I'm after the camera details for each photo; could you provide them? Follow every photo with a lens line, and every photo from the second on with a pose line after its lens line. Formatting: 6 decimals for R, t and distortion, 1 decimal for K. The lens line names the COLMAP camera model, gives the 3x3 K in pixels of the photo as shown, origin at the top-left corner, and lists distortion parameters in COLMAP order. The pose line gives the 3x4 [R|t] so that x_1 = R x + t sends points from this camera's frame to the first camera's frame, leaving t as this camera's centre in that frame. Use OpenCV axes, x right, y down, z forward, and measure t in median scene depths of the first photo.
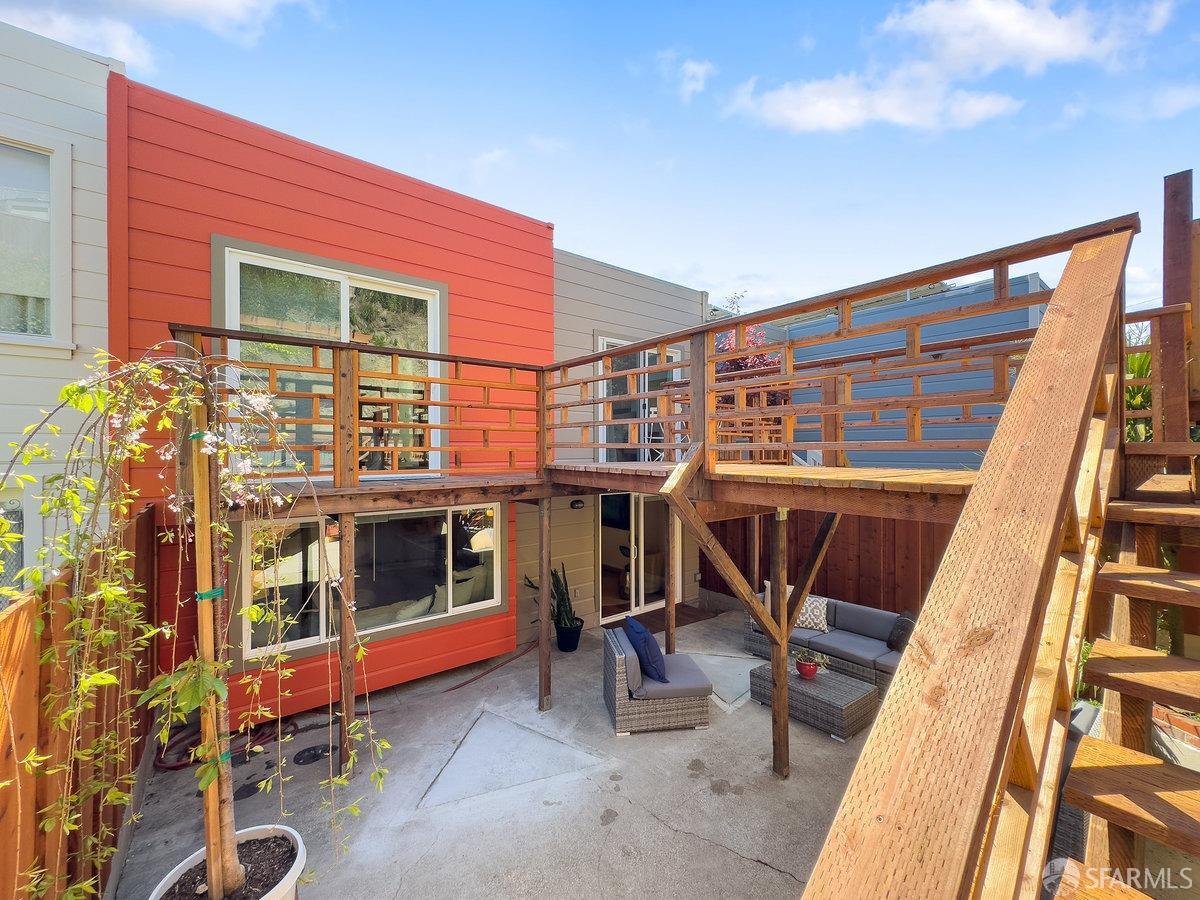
lens RADIAL K [[480.8, 0, 602.2], [0, 480.8, 449.4], [0, 0, 1]] dist [-0.002622, 0.000318]
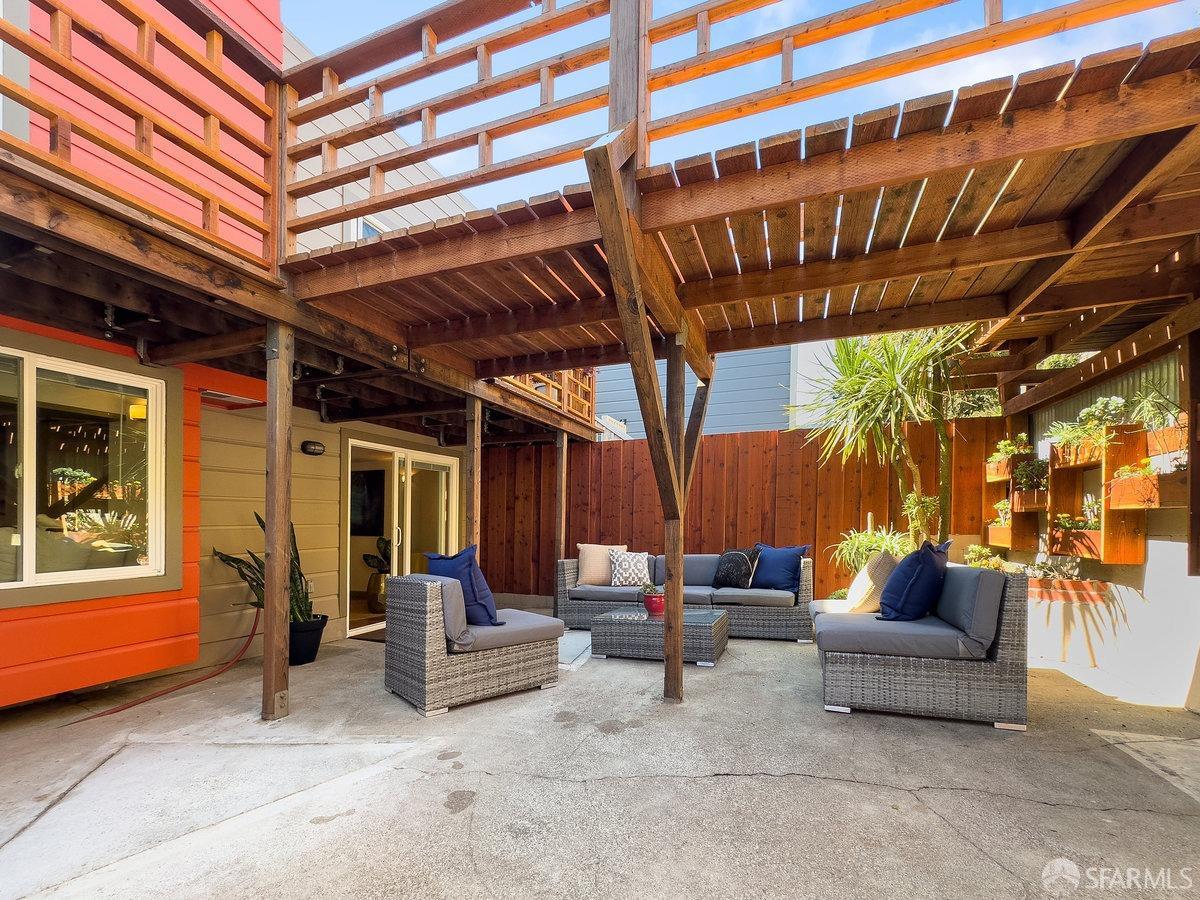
lens RADIAL K [[480.8, 0, 582.4], [0, 480.8, 561.3], [0, 0, 1]] dist [-0.002622, 0.000318]
pose [[0.852940, -0.004441, 0.521989, -0.116206], [0.003032, 0.999989, 0.003553, 0.394268], [-0.522000, -0.001448, 0.852945, 0.376284]]
